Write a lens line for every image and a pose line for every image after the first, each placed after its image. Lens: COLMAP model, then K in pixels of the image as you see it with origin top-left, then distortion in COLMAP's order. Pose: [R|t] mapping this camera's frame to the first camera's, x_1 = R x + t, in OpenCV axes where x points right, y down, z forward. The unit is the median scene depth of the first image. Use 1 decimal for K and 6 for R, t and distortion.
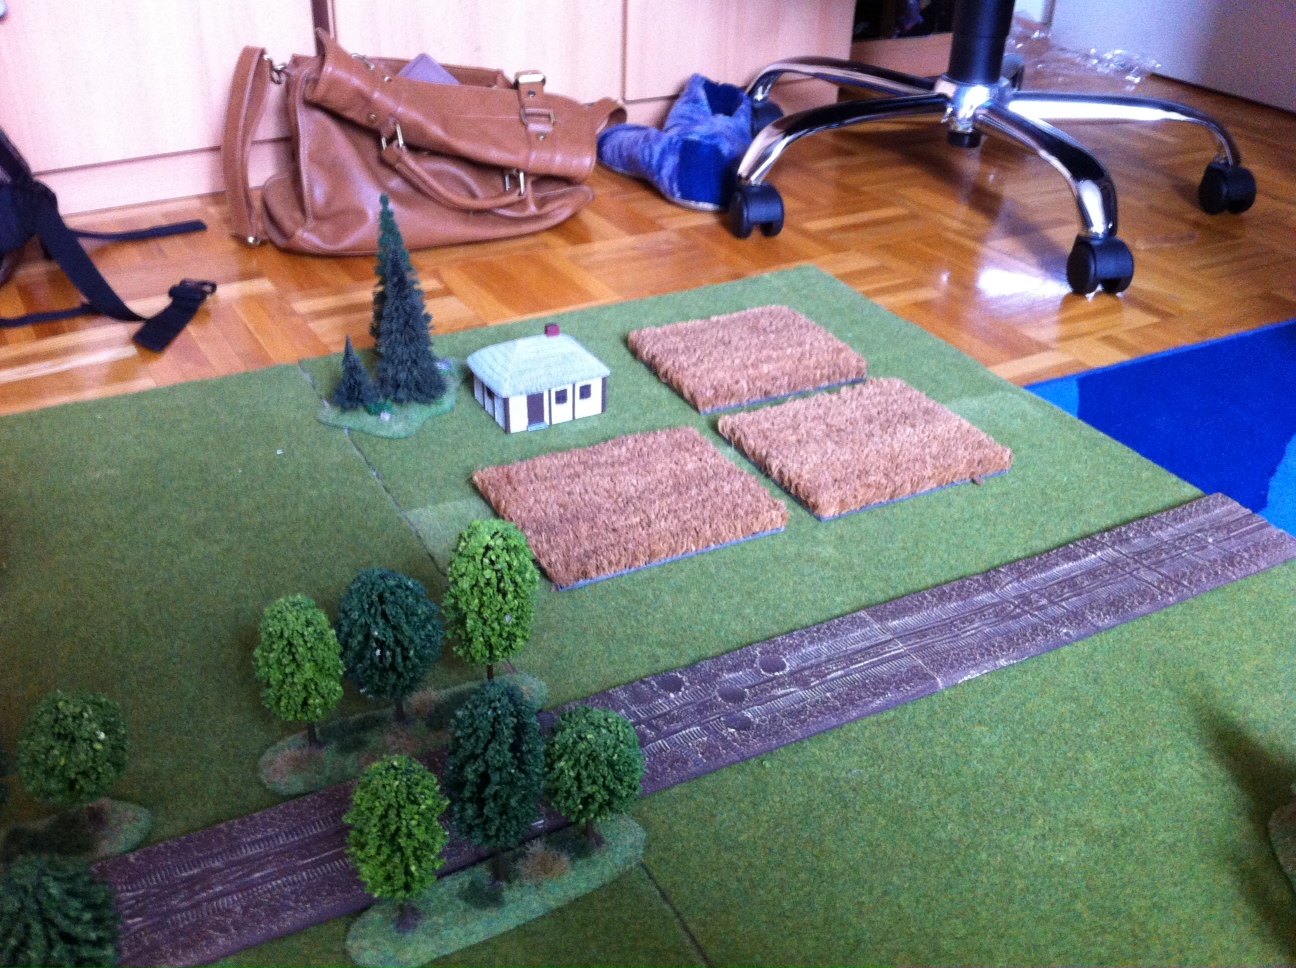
lens RADIAL K [[1214.3, 0, 648.0], [0, 1214.3, 484.0], [0, 0, 1]] dist [0.099100, -0.317320]
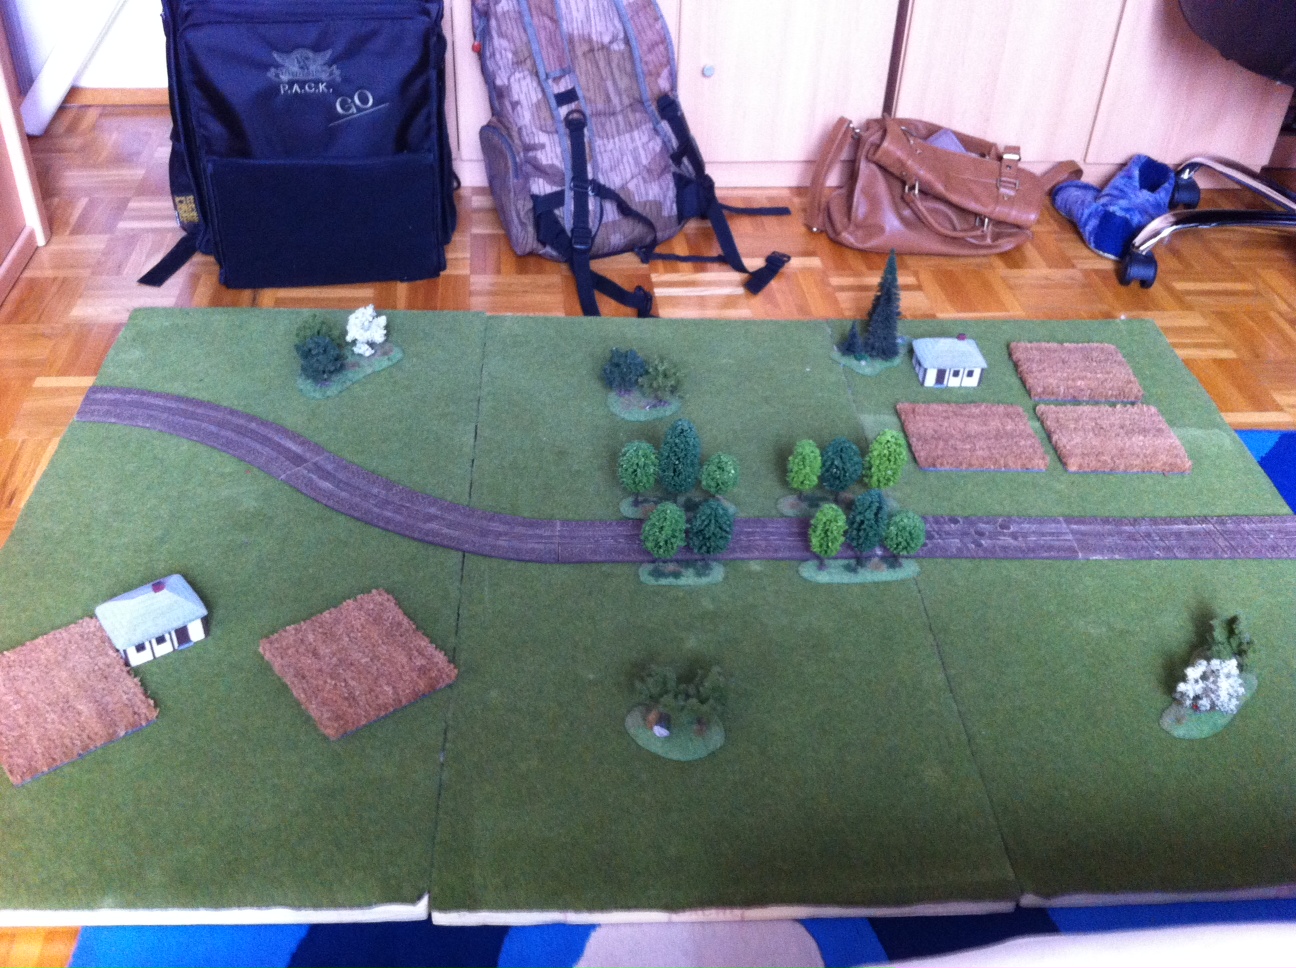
lens RADIAL K [[1214.3, 0, 648.0], [0, 1214.3, 484.0], [0, 0, 1]] dist [0.099100, -0.317320]
pose [[0.902997, 0.266530, -0.336985, 0.157351], [-0.231695, 0.962592, 0.140479, -0.054621], [0.361820, -0.048774, 0.930971, -0.818282]]
